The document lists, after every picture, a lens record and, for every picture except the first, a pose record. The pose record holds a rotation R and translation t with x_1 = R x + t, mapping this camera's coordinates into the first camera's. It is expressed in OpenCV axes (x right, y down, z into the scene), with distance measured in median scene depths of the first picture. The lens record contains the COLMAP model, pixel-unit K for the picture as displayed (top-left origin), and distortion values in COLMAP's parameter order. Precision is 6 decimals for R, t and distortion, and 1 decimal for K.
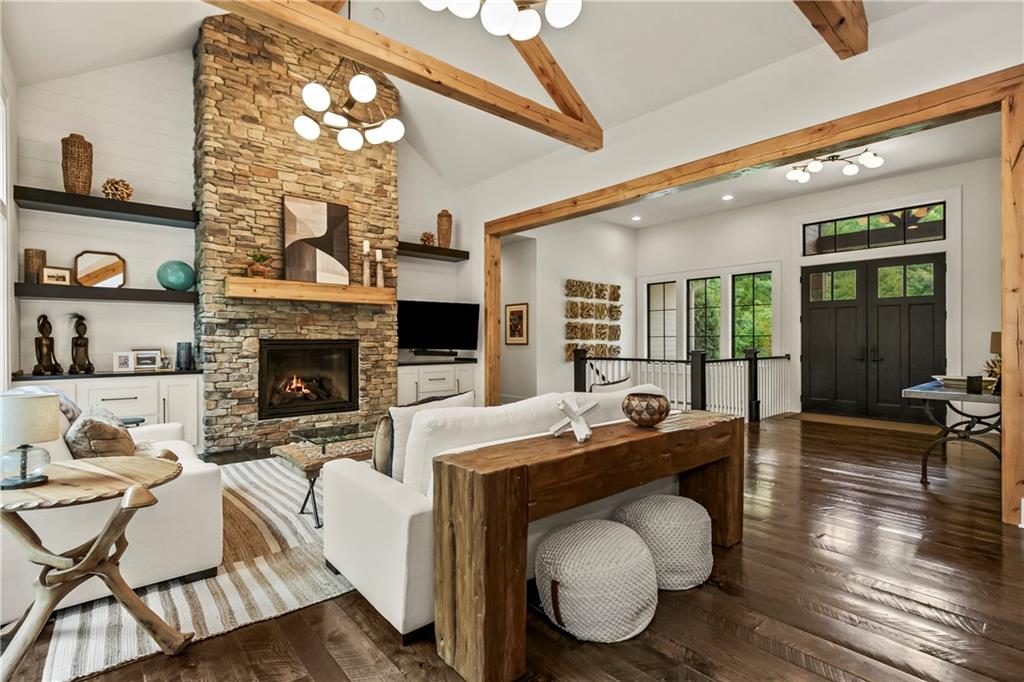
lens RADIAL K [[475.1, 0, 513.2], [0, 475.1, 340.8], [0, 0, 1]] dist [-0.010922, 0.001807]
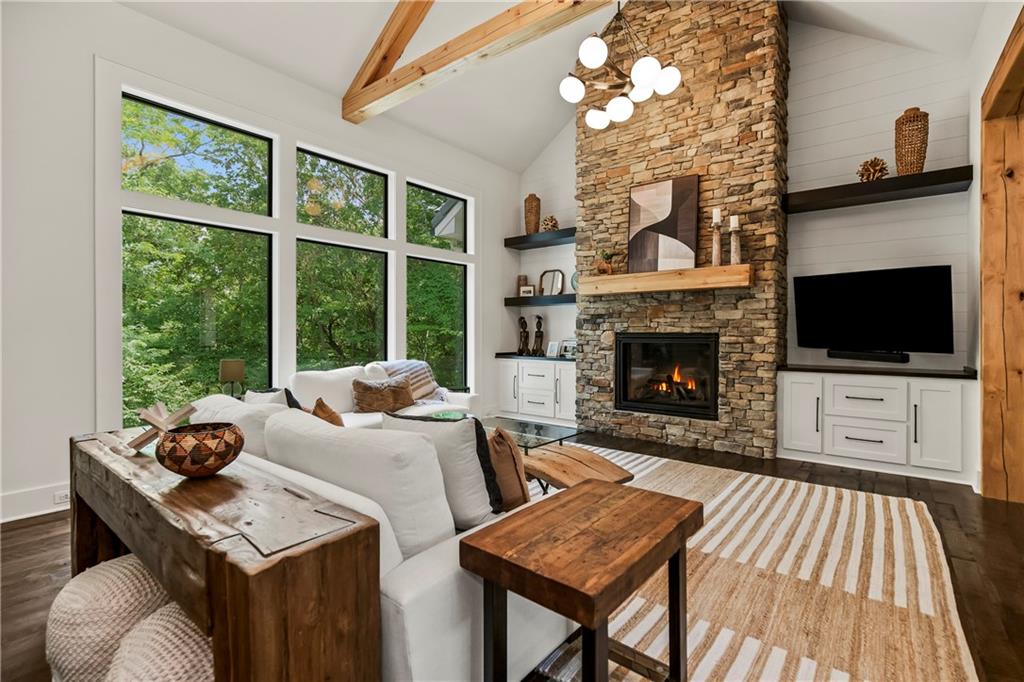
lens RADIAL K [[475.1, 0, 515.9], [0, 475.1, 333.5], [0, 0, 1]] dist [-0.010922, 0.001807]
pose [[0.185859, 0.005462, -0.982561, 0.437946], [-0.000542, 0.999985, 0.005456, -0.006807], [0.982576, -0.000482, 0.185859, 0.557859]]
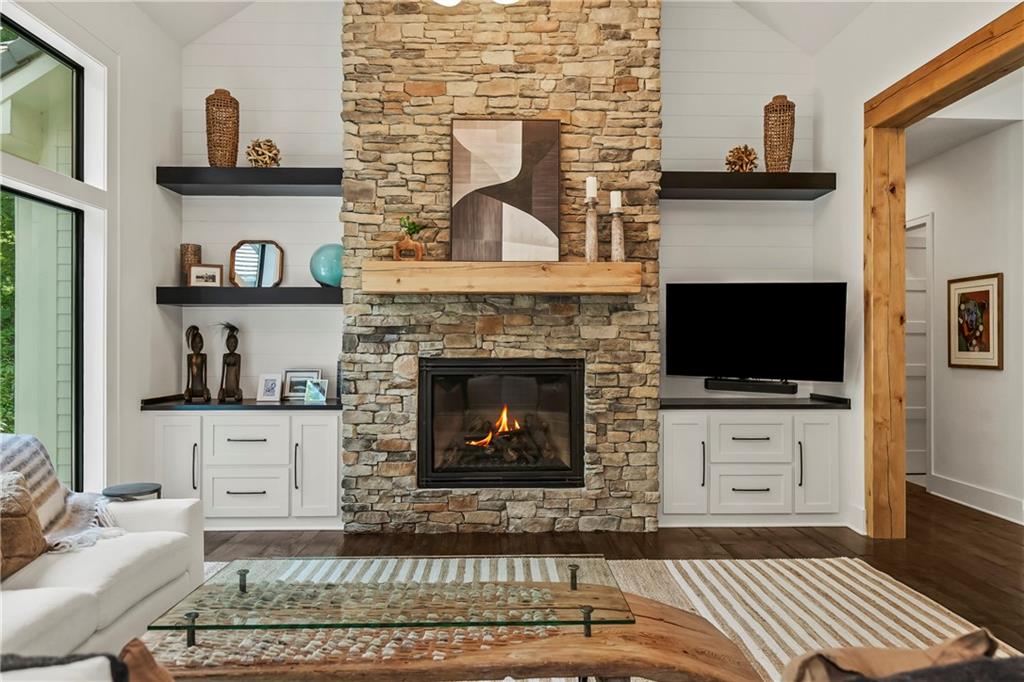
lens RADIAL K [[685.8, 0, 529.1], [0, 685.8, 339.9], [0, 0, 1]] dist [0.014956, -0.005008]
pose [[0.776872, 0.000445, -0.629658, 0.138865], [-0.003007, 0.999991, -0.003003, -0.024010], [0.629651, 0.004226, 0.776867, 0.369572]]
